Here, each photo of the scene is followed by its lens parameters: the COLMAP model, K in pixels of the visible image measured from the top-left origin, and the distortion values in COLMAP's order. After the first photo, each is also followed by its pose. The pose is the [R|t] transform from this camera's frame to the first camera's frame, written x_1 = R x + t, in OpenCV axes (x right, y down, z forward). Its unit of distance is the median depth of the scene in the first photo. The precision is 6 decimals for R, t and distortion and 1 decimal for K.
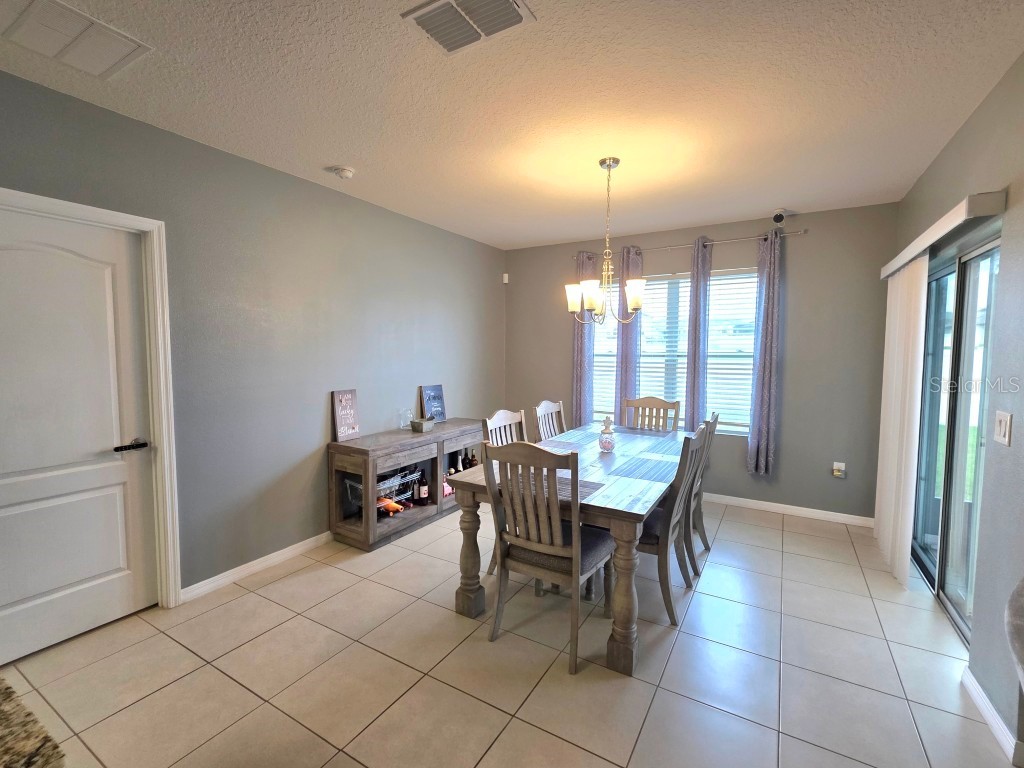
lens RADIAL K [[460.9, 0, 513.7], [0, 460.9, 380.4], [0, 0, 1]] dist [-0.000332, -0.000061]
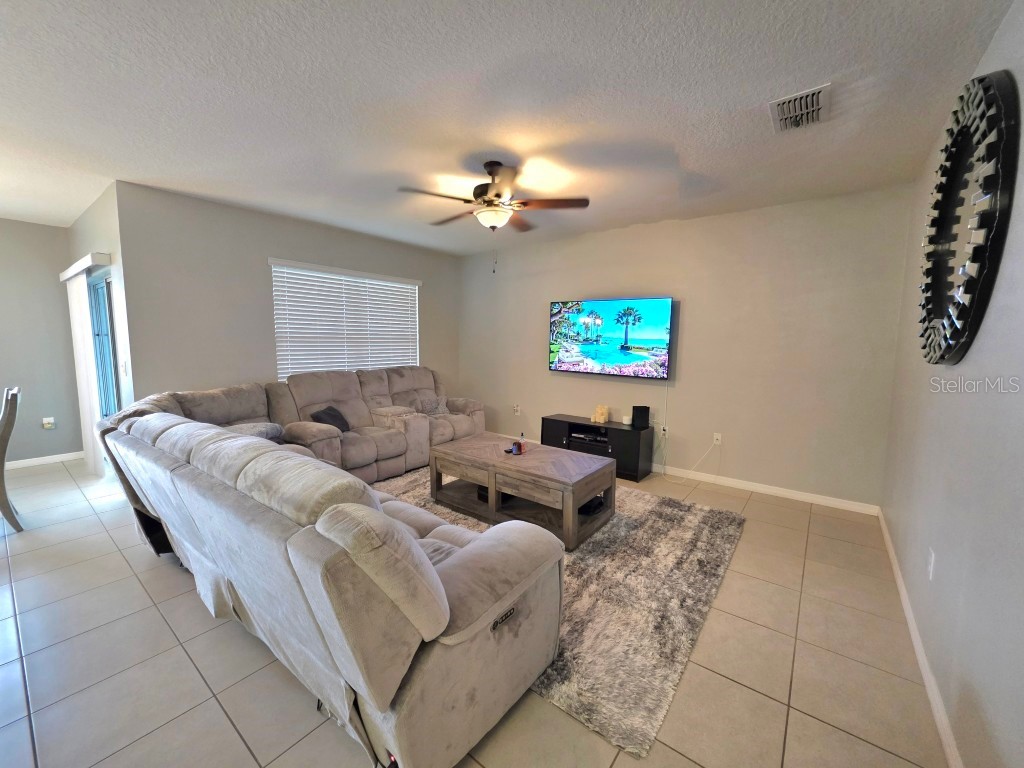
lens RADIAL K [[406.3, 0, 514.6], [0, 406.3, 384.1], [0, 0, 1]] dist [-0.000131, -0.000346]
pose [[0.114139, -0.110978, 0.987247, -0.338636], [0.058001, 0.992790, 0.104895, 0.046681], [-0.991770, 0.045288, 0.119753, -0.569743]]
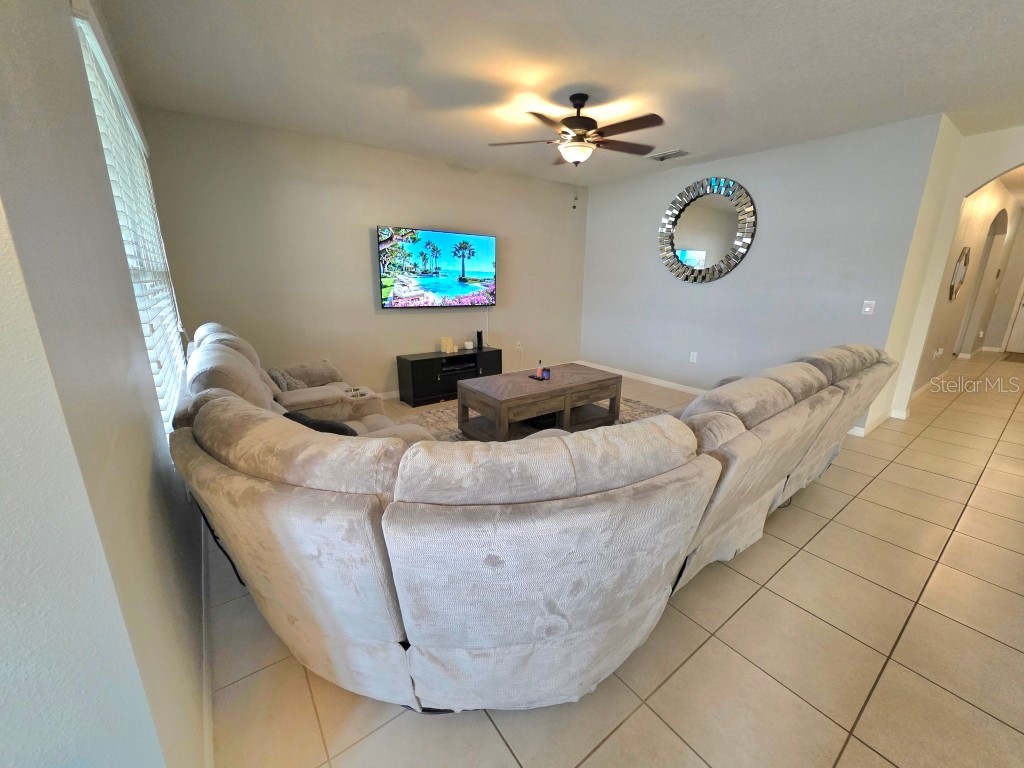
lens RADIAL K [[406.3, 0, 516.1], [0, 406.3, 383.2], [0, 0, 1]] dist [-0.000131, -0.000346]
pose [[-0.925984, -0.107960, 0.361799, 1.435638], [0.014296, 0.947535, 0.319332, -0.147680], [-0.377293, 0.300869, -0.875859, 2.571887]]
